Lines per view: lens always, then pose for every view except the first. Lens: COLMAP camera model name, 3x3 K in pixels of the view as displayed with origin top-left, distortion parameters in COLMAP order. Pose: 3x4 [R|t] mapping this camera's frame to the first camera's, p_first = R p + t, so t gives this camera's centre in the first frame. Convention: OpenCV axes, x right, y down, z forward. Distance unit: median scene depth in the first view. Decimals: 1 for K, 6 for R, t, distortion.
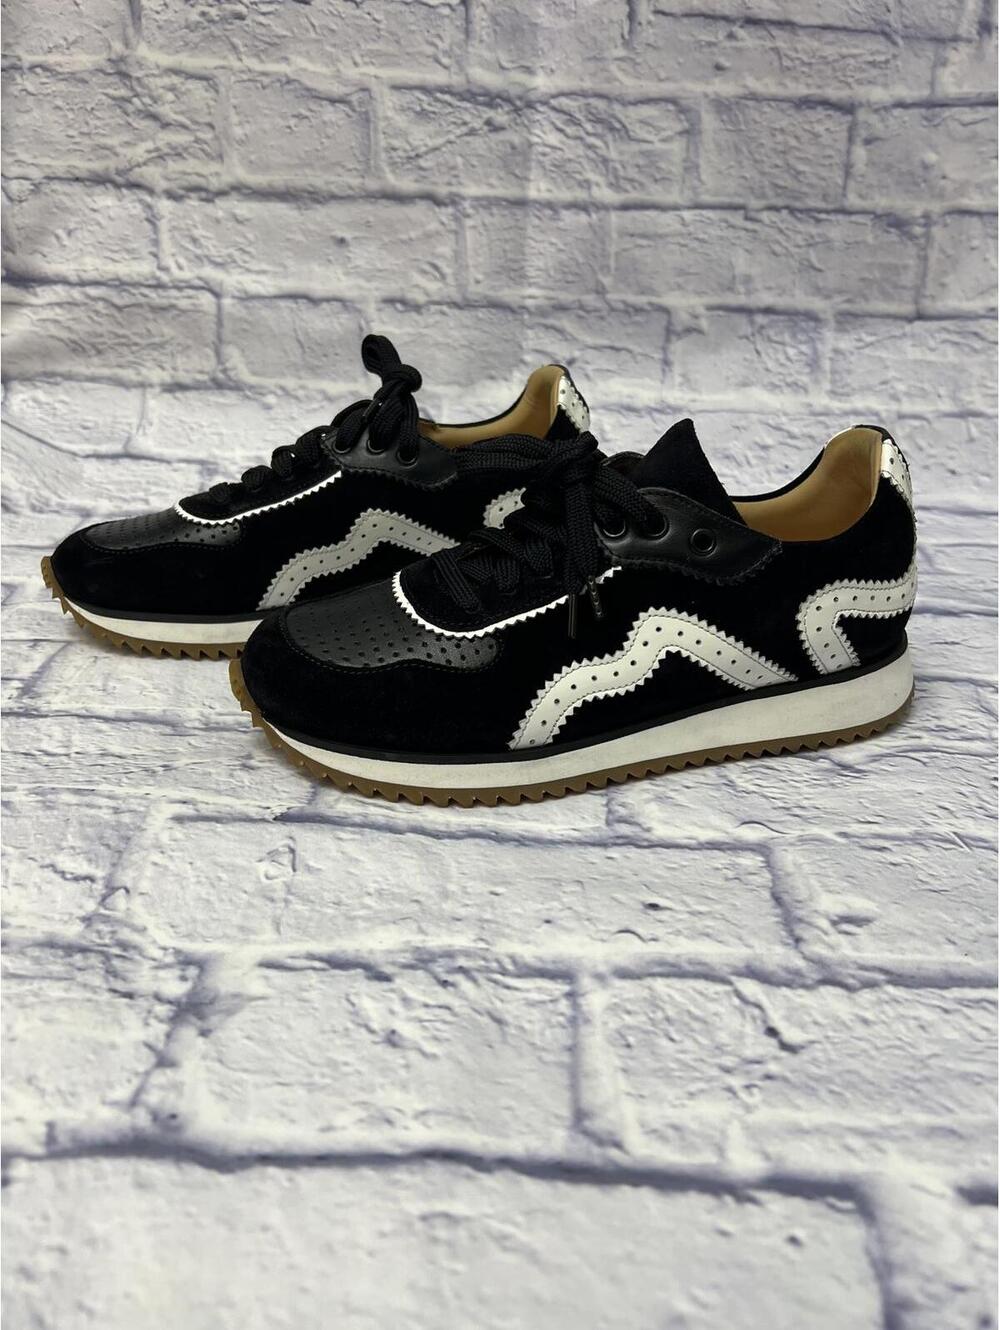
lens RADIAL K [[1042.5, 0, 491.4], [0, 1042.5, 676.8], [0, 0, 1]] dist [0.018099, -0.029801]
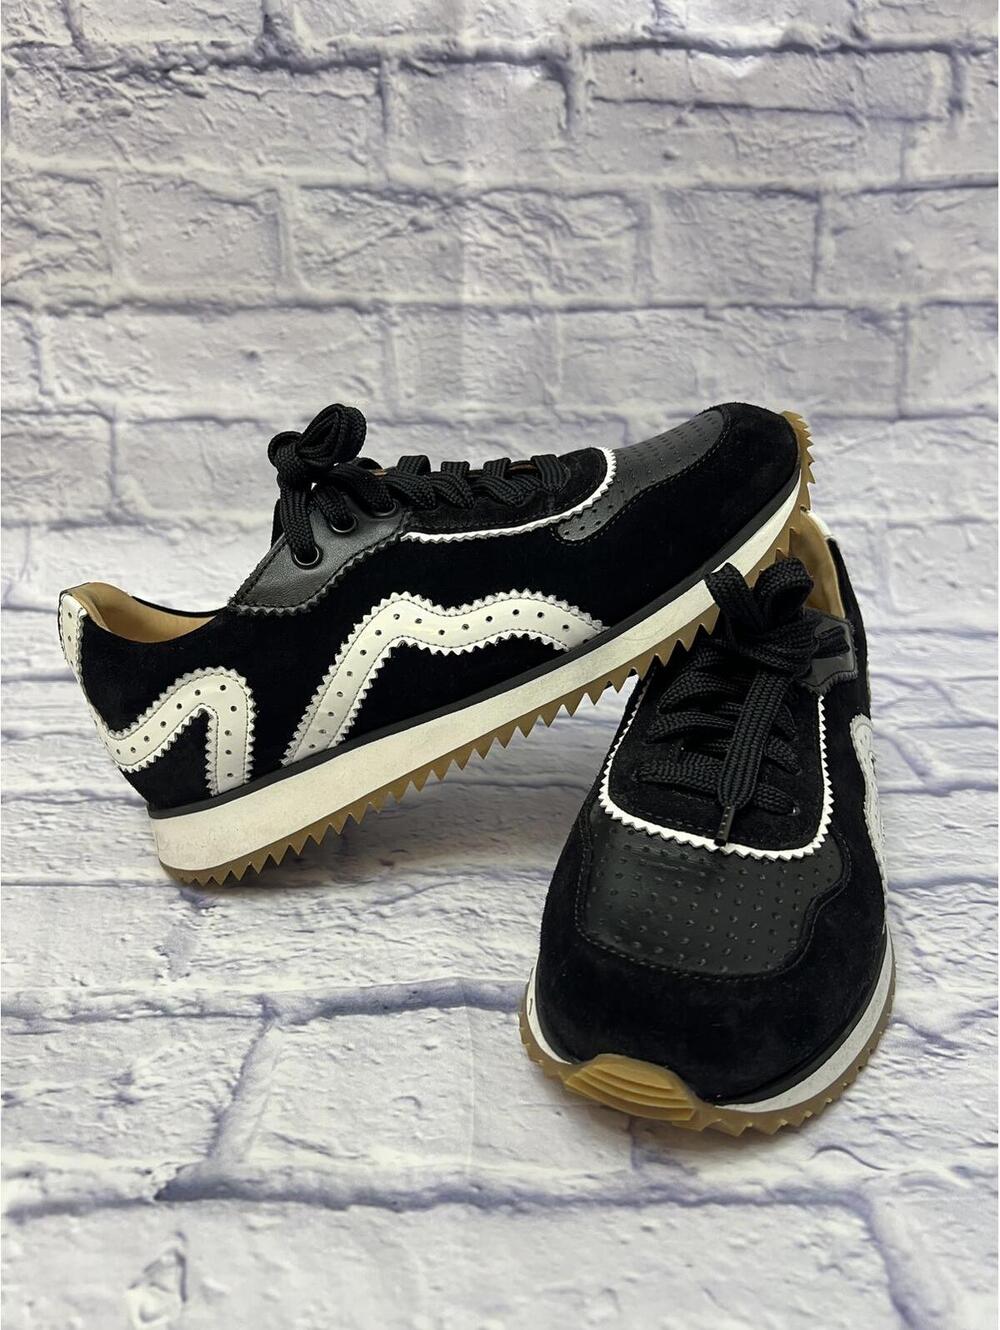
lens RADIAL K [[1042.5, 0, 488.7], [0, 1042.5, 661.9], [0, 0, 1]] dist [0.018099, -0.029801]
pose [[0.997349, -0.048623, 0.054132, -0.005249], [0.053170, 0.994877, -0.085982, -0.078288], [-0.049674, 0.088632, 0.994825, 0.145565]]
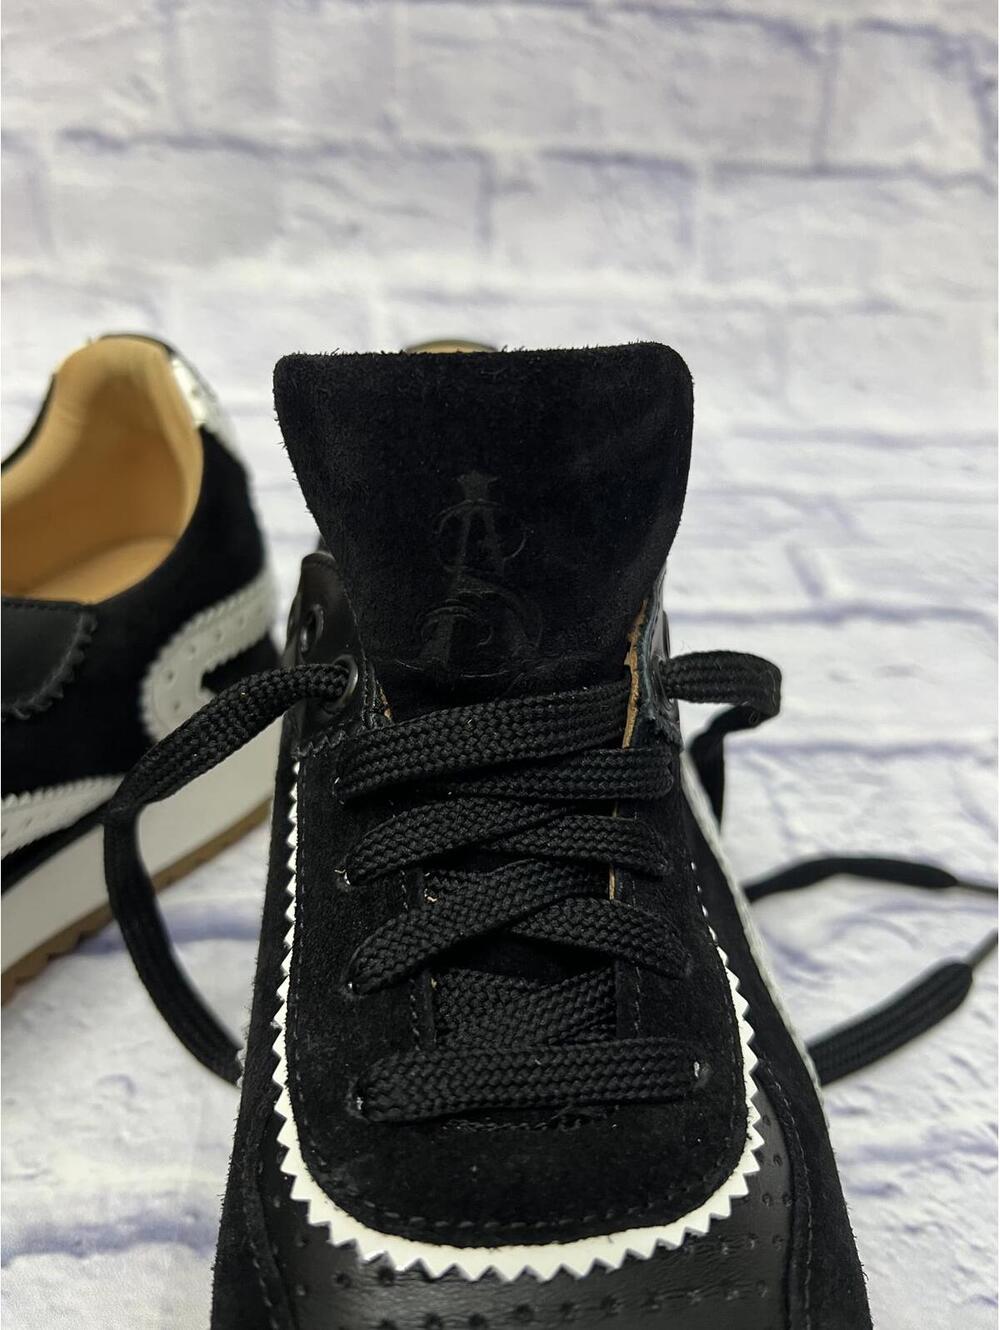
lens RADIAL K [[1076.0, 0, 497.1], [0, 1076.0, 672.9], [0, 0, 1]] dist [-0.014378, -0.005260]
pose [[0.986379, -0.058226, 0.153840, 0.047316], [0.038324, 0.990864, 0.129307, -0.102396], [-0.159963, -0.121650, 0.979598, 0.257952]]
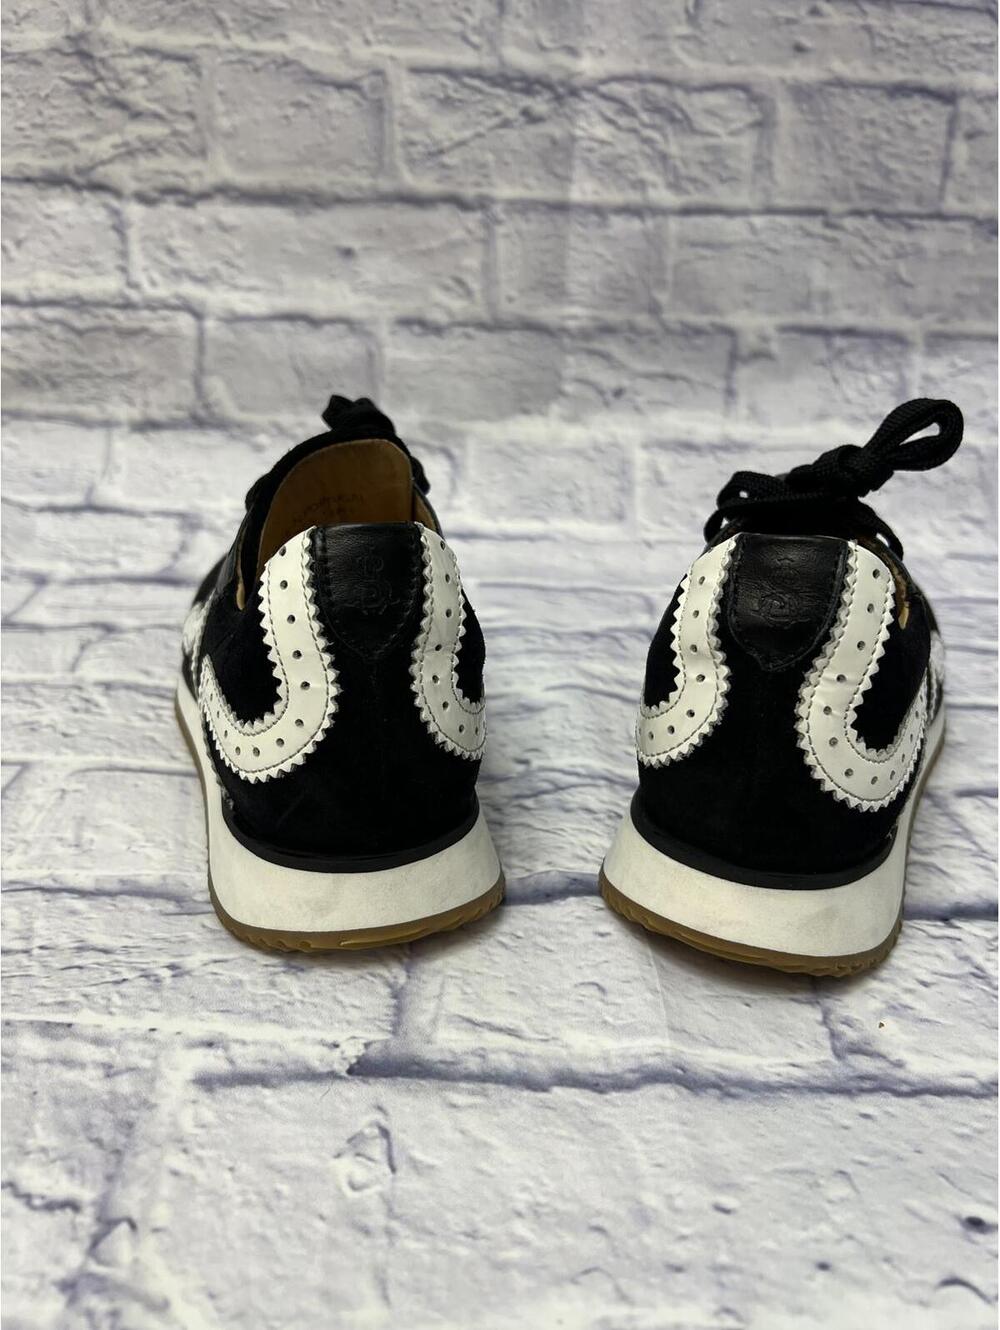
lens RADIAL K [[1042.5, 0, 498.2], [0, 1042.5, 667.0], [0, 0, 1]] dist [0.018099, -0.029801]
pose [[0.998417, -0.020602, 0.052336, -0.077428], [0.022676, 0.998968, -0.039360, -0.049207], [-0.051471, 0.040484, 0.997854, 0.174293]]
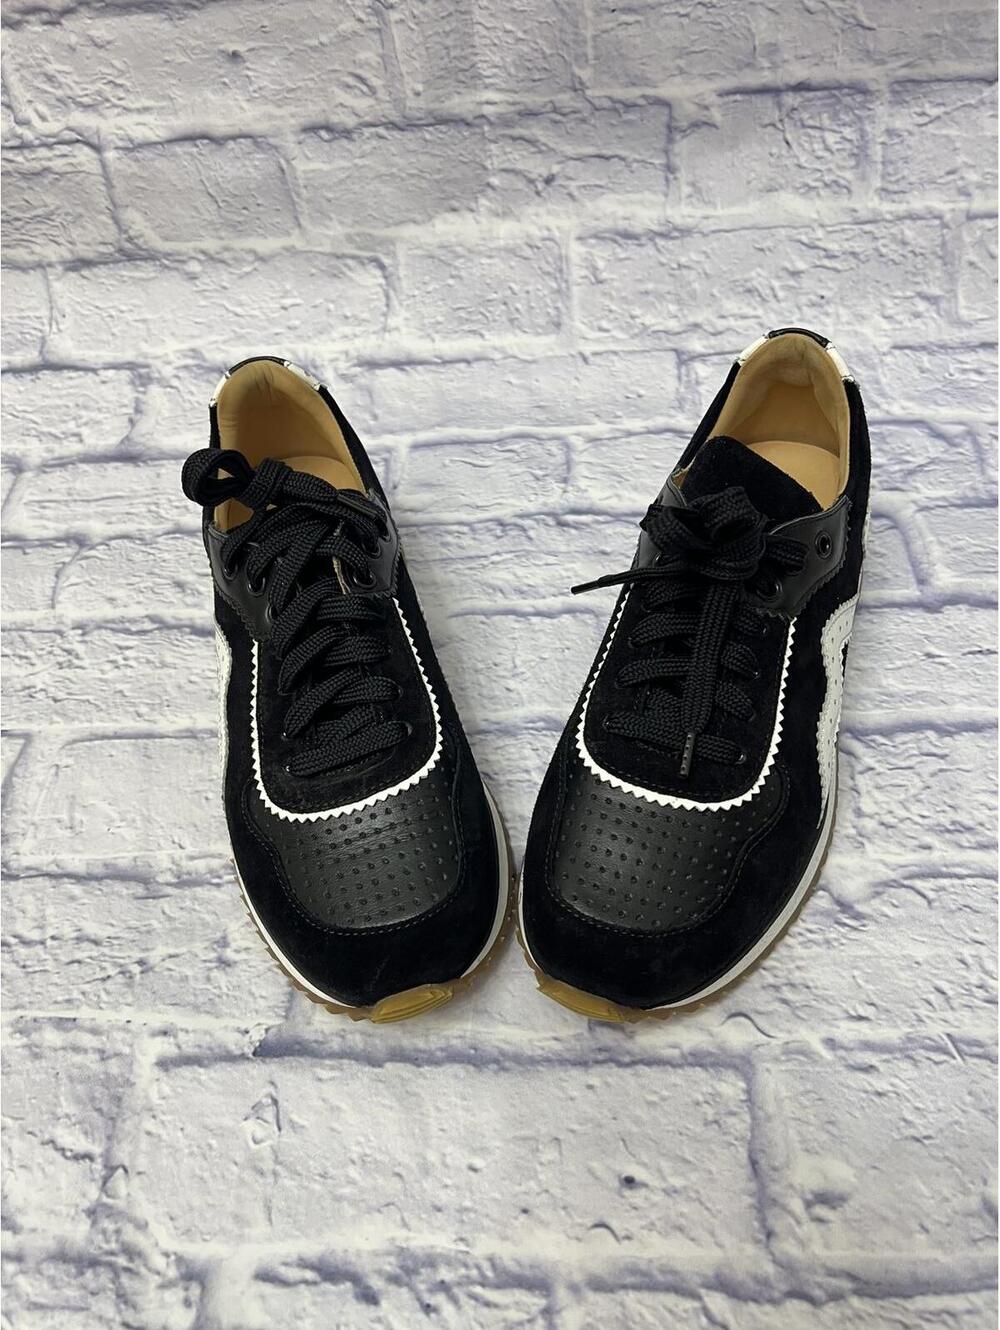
lens RADIAL K [[1042.5, 0, 494.9], [0, 1042.5, 668.7], [0, 0, 1]] dist [0.018099, -0.029801]
pose [[0.993351, -0.085132, -0.077506, 0.070226], [0.109335, 0.908441, 0.403462, -0.312252], [0.036063, -0.409253, 0.911708, 0.132180]]
